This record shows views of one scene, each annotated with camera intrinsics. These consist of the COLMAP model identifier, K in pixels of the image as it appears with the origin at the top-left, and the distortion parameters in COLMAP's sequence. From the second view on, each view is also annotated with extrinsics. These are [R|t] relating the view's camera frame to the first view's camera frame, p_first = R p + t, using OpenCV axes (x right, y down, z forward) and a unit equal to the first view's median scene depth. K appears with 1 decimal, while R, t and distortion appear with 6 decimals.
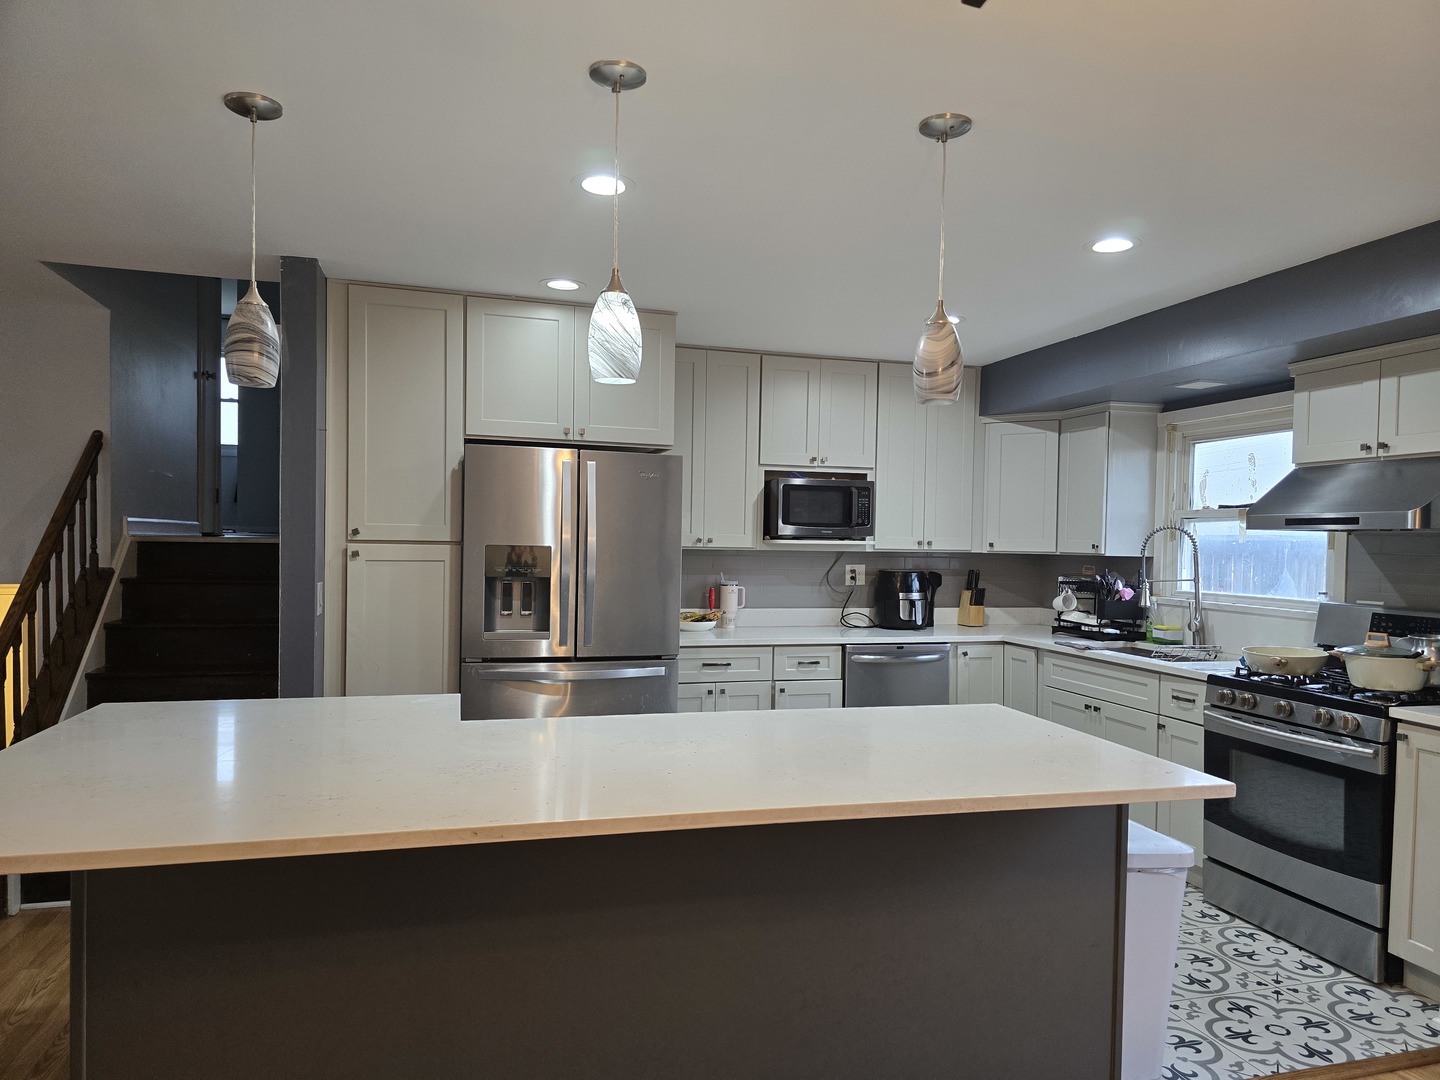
lens RADIAL K [[960.9, 0, 723.7], [0, 960.9, 558.3], [0, 0, 1]] dist [0.070119, -0.072115]
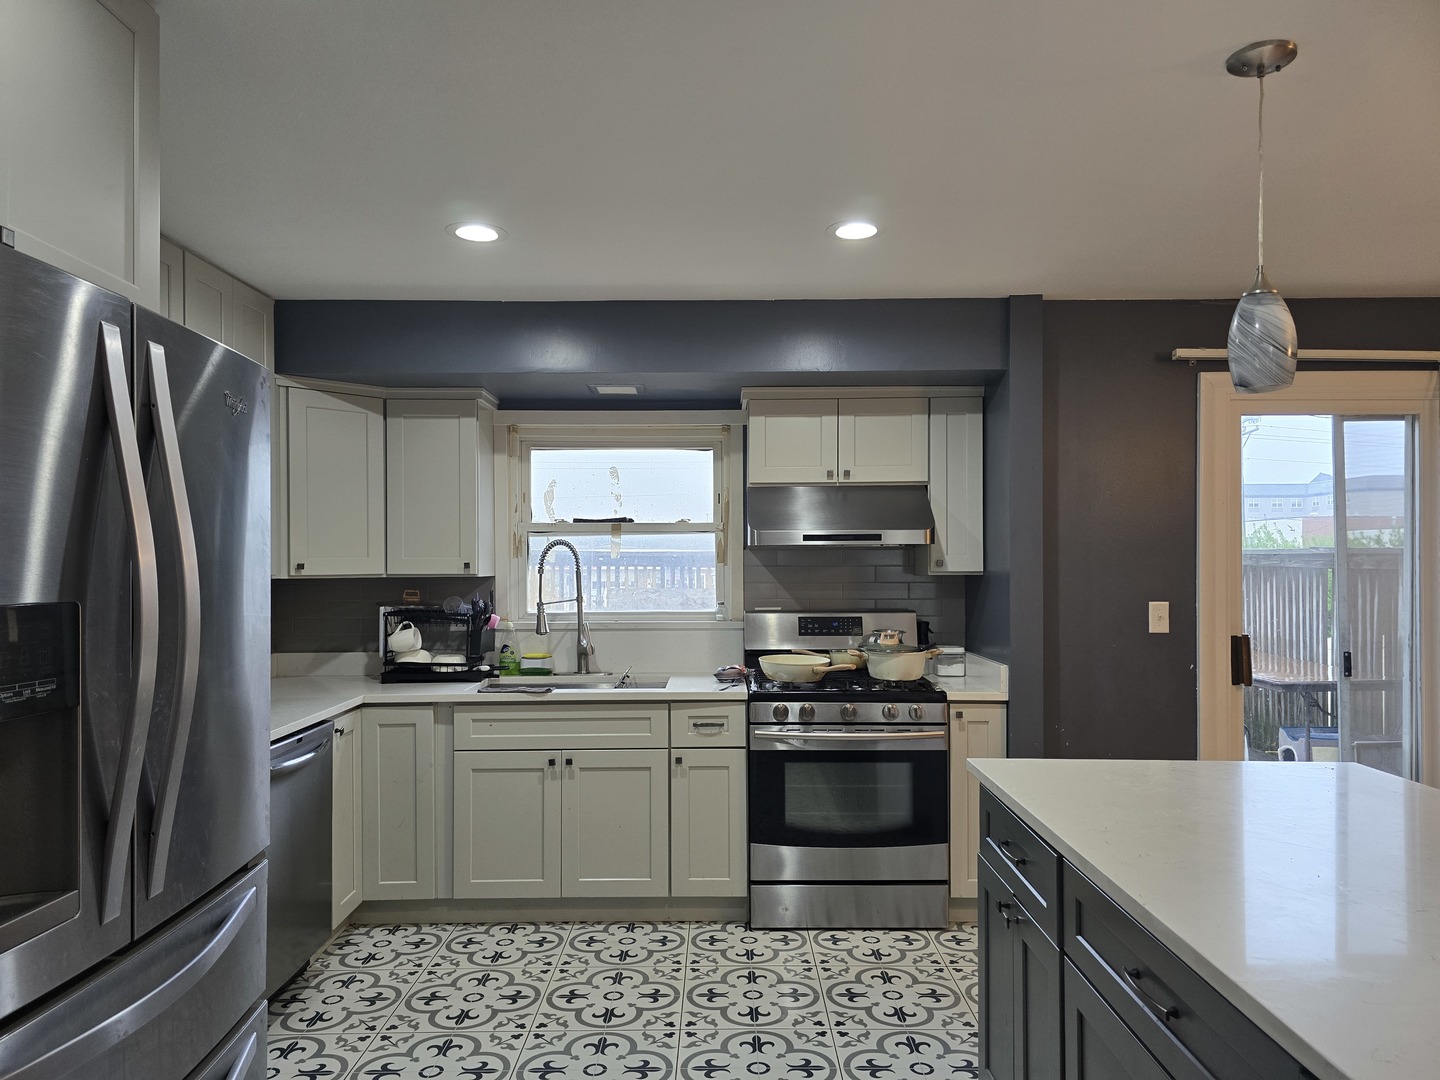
lens RADIAL K [[960.9, 0, 723.7], [0, 960.9, 558.3], [0, 0, 1]] dist [0.070119, -0.072115]
pose [[0.263563, -0.014808, 0.964529, -0.338270], [0.027517, 0.999591, 0.007828, -0.018830], [-0.964250, 0.024478, 0.263862, 0.595768]]
